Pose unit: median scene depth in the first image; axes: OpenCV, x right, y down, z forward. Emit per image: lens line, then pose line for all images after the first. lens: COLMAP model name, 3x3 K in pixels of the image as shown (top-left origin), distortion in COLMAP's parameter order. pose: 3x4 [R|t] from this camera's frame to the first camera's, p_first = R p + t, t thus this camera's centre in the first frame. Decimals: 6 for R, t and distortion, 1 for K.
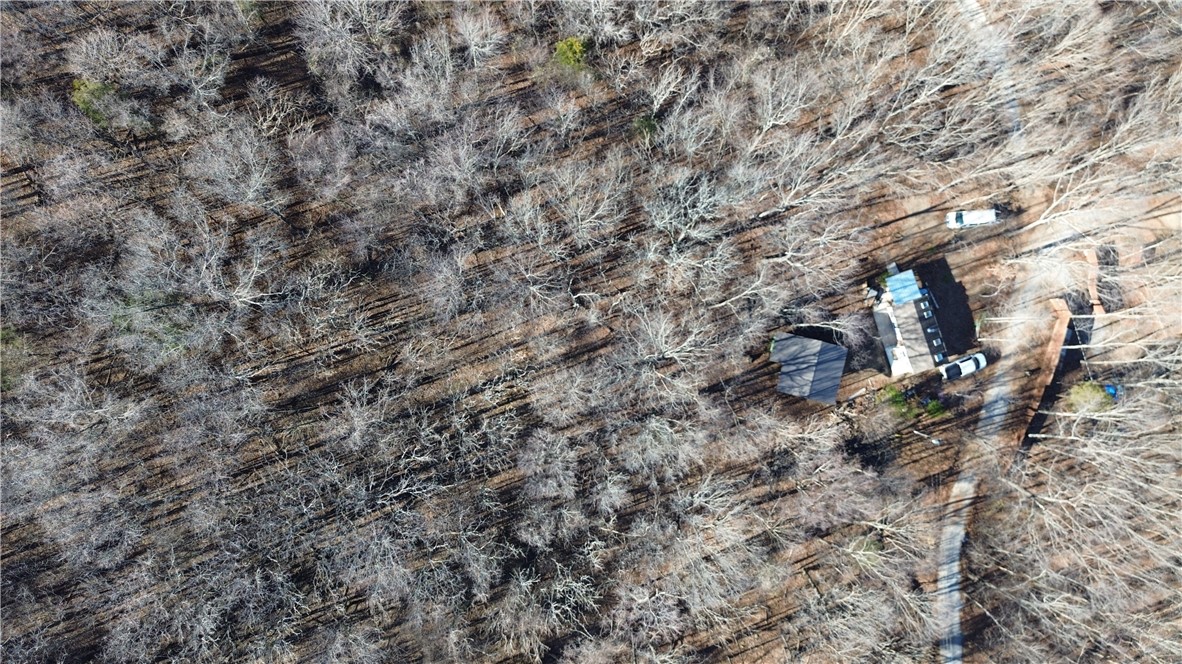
lens RADIAL K [[835.9, 0, 590.6], [0, 835.9, 333.2], [0, 0, 1]] dist [0.025411, -0.017454]
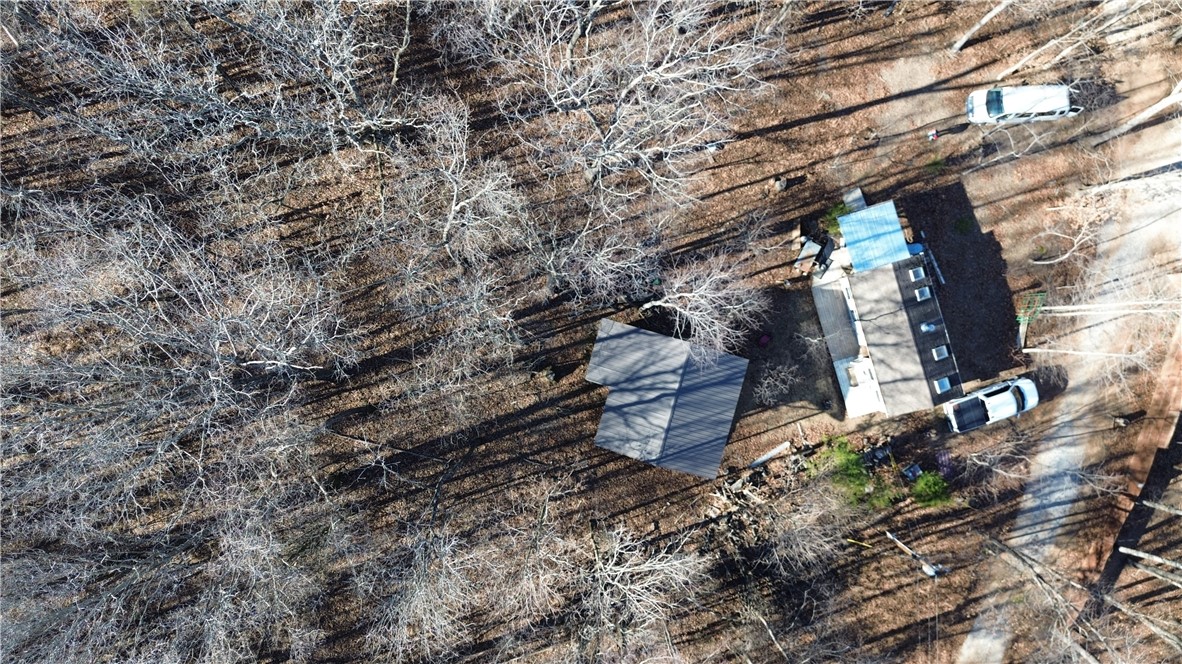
lens RADIAL K [[835.9, 0, 590.3], [0, 835.9, 331.2], [0, 0, 1]] dist [0.025411, -0.017454]
pose [[0.999405, 0.034203, -0.004446, 0.209841], [-0.034189, 0.999410, 0.003199, 0.003132], [0.004553, -0.003045, 0.999985, 0.507167]]
